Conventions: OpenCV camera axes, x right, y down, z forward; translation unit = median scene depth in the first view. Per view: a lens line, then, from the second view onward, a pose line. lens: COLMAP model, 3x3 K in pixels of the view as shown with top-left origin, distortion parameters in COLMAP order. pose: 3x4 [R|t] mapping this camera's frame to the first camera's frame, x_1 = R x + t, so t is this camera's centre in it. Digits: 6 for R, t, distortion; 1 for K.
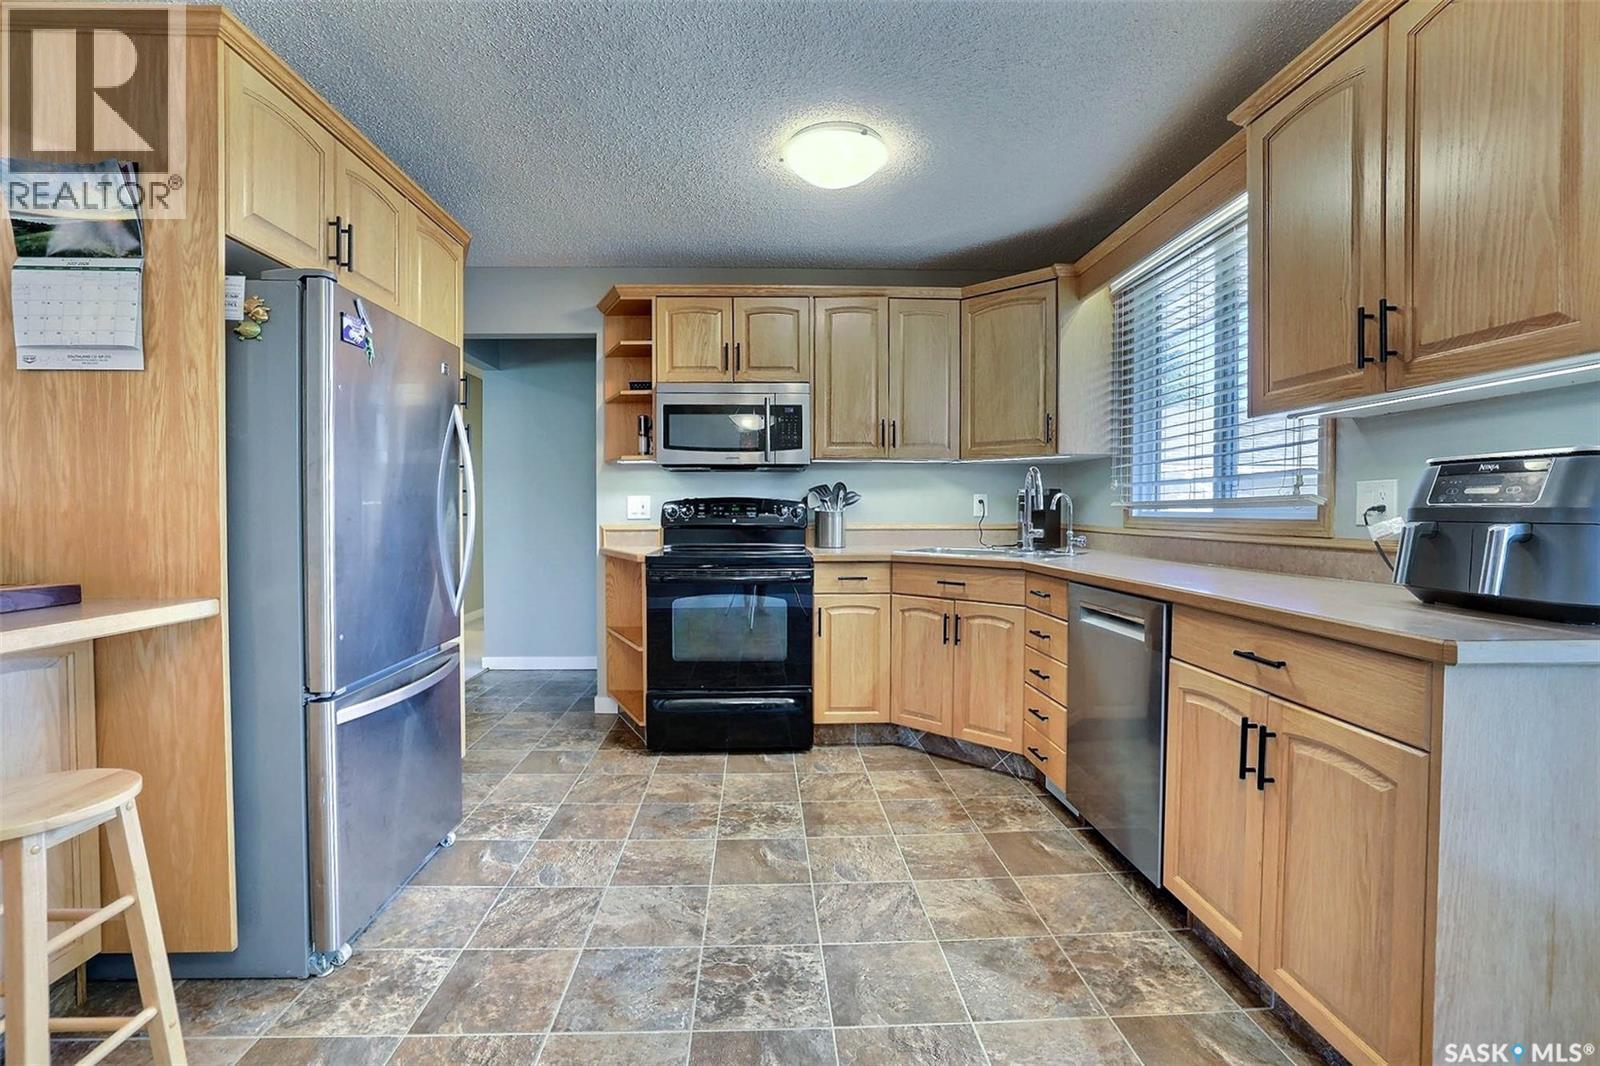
lens RADIAL K [[714.5, 0, 785.0], [0, 714.5, 525.3], [0, 0, 1]] dist [-0.027966, 0.006248]
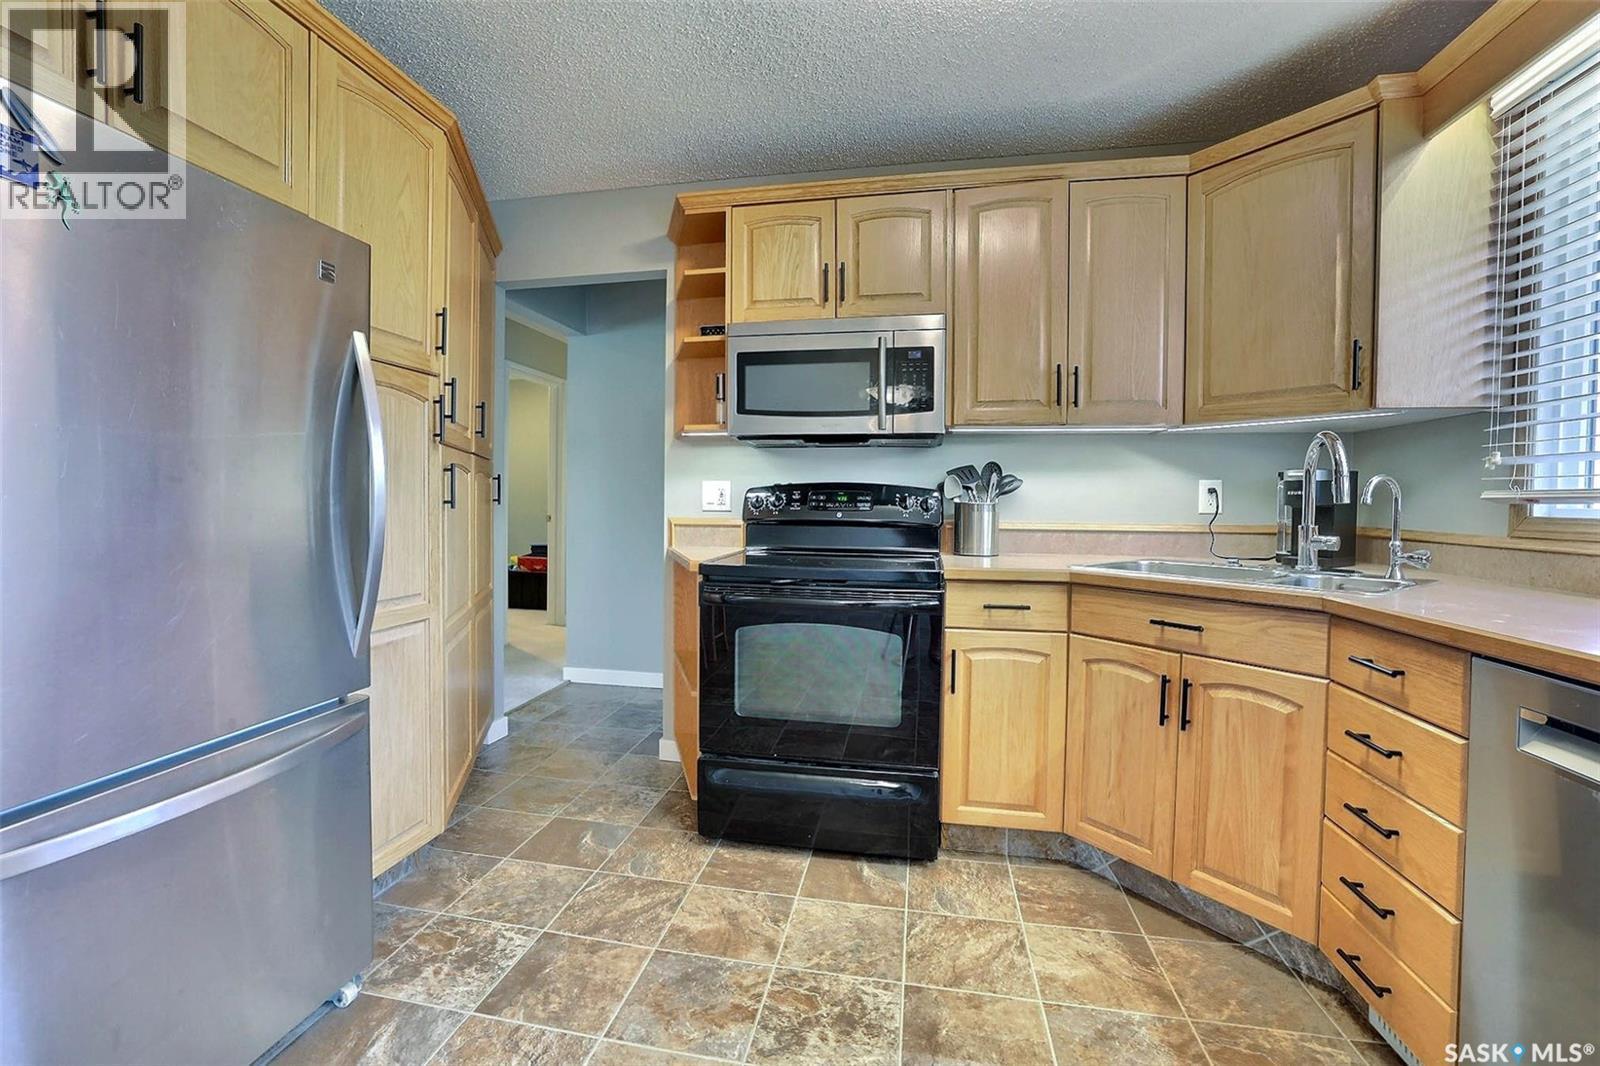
lens RADIAL K [[698.2, 0, 783.7], [0, 698.2, 519.3], [0, 0, 1]] dist [-0.040924, 0.013803]
pose [[0.972744, 0.014125, -0.231449, 0.047953], [-0.013473, 0.999900, 0.004401, -0.005392], [0.231488, -0.001162, 0.972837, 0.379199]]
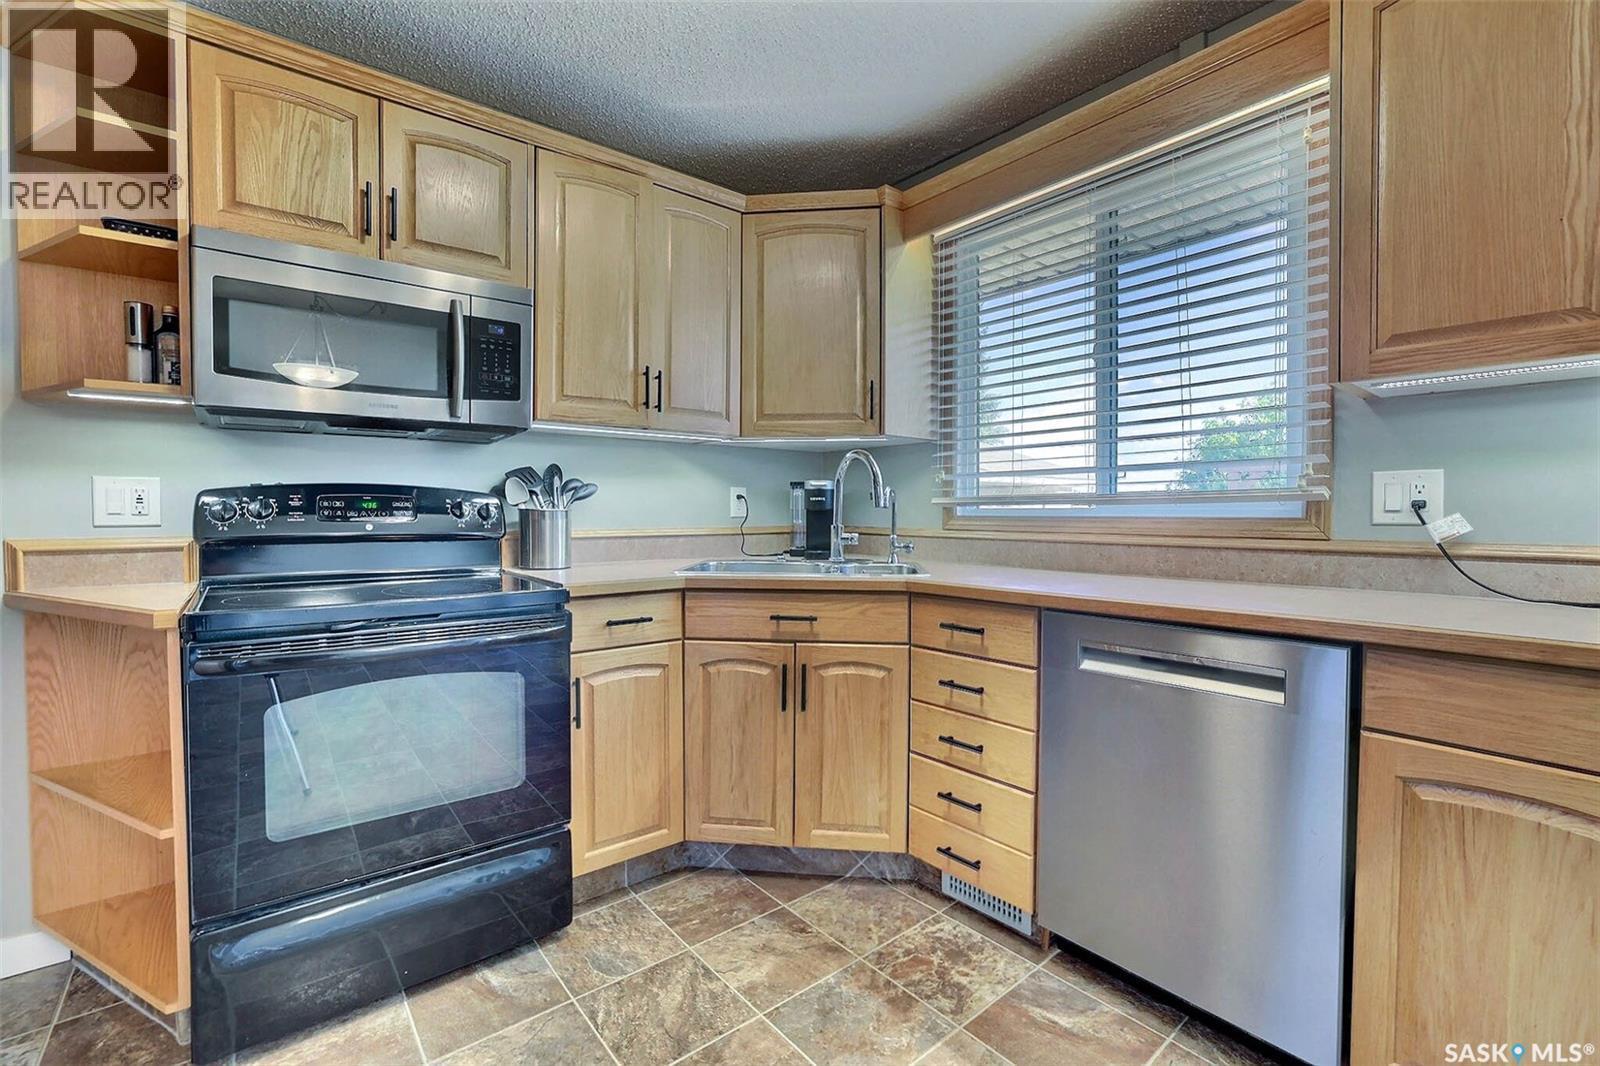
lens RADIAL K [[698.2, 0, 792.2], [0, 698.2, 522.8], [0, 0, 1]] dist [-0.040924, 0.013803]
pose [[0.800694, -0.011095, 0.598970, -0.160167], [0.012701, 0.999918, 0.001543, -0.007999], [-0.598938, 0.006372, 0.800770, 0.500774]]
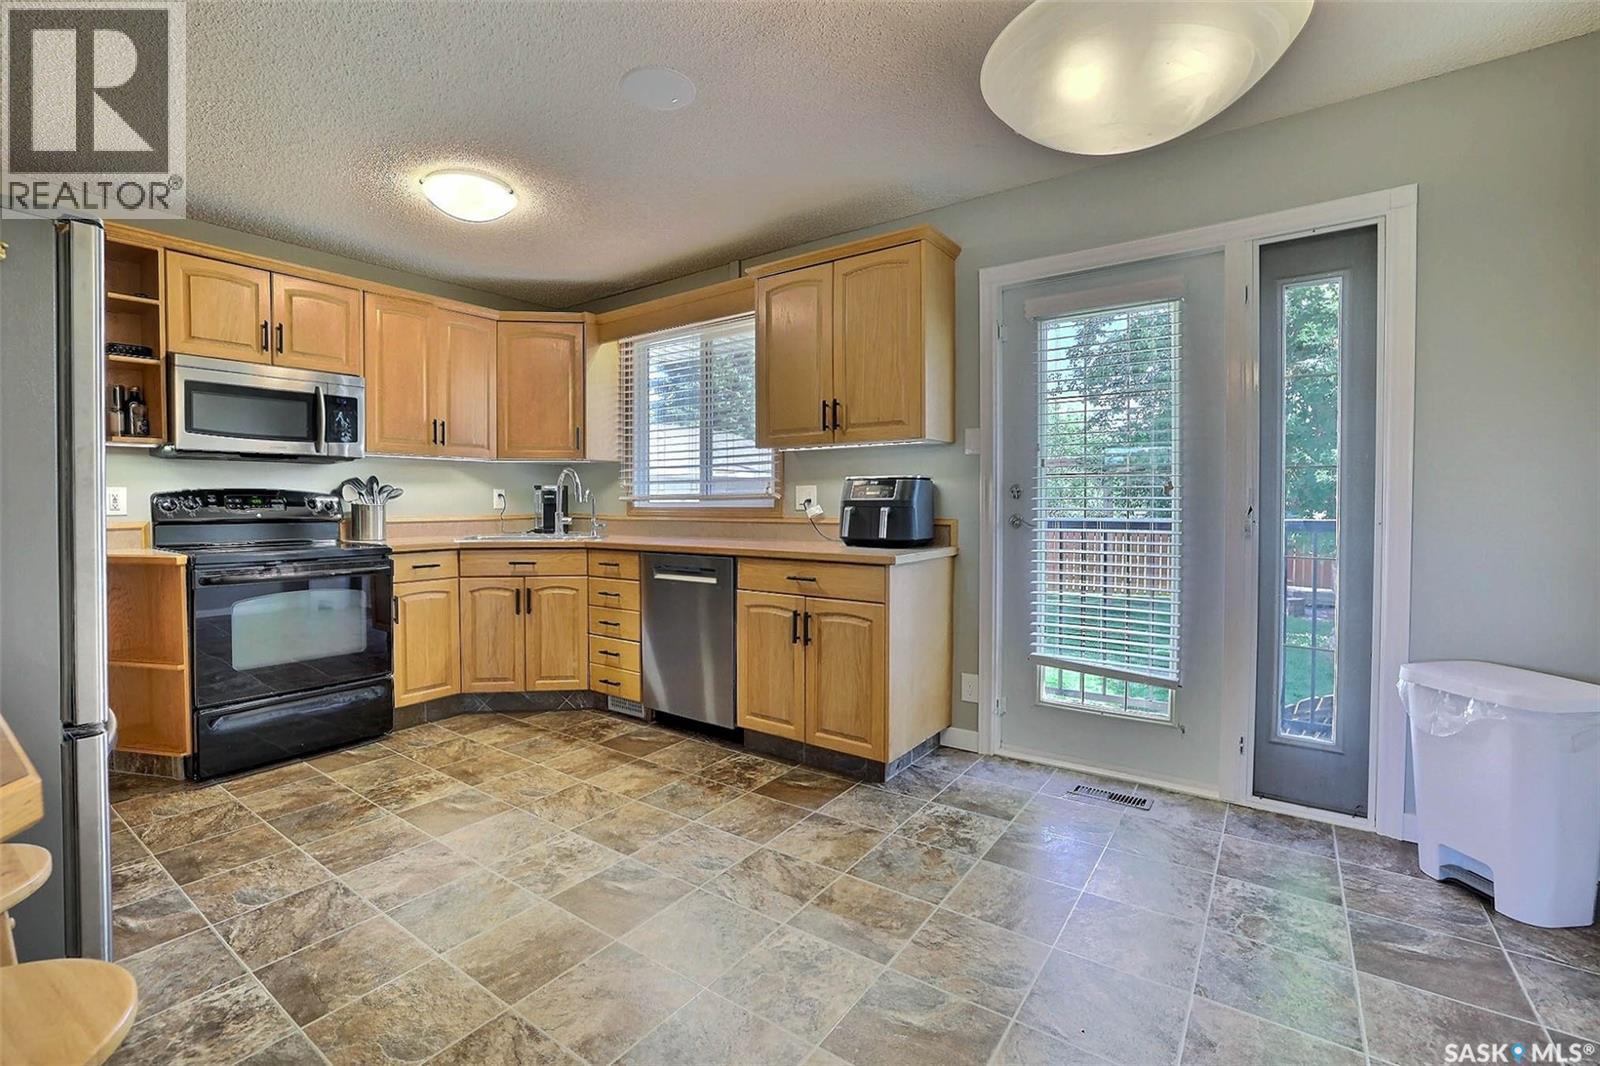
lens RADIAL K [[698.2, 0, 775.6], [0, 698.2, 519.2], [0, 0, 1]] dist [-0.040924, 0.013803]
pose [[0.623928, -0.021238, 0.781193, -0.432061], [0.018956, 0.999748, 0.012040, 0.000972], [-0.781252, 0.007296, 0.624173, -0.068769]]
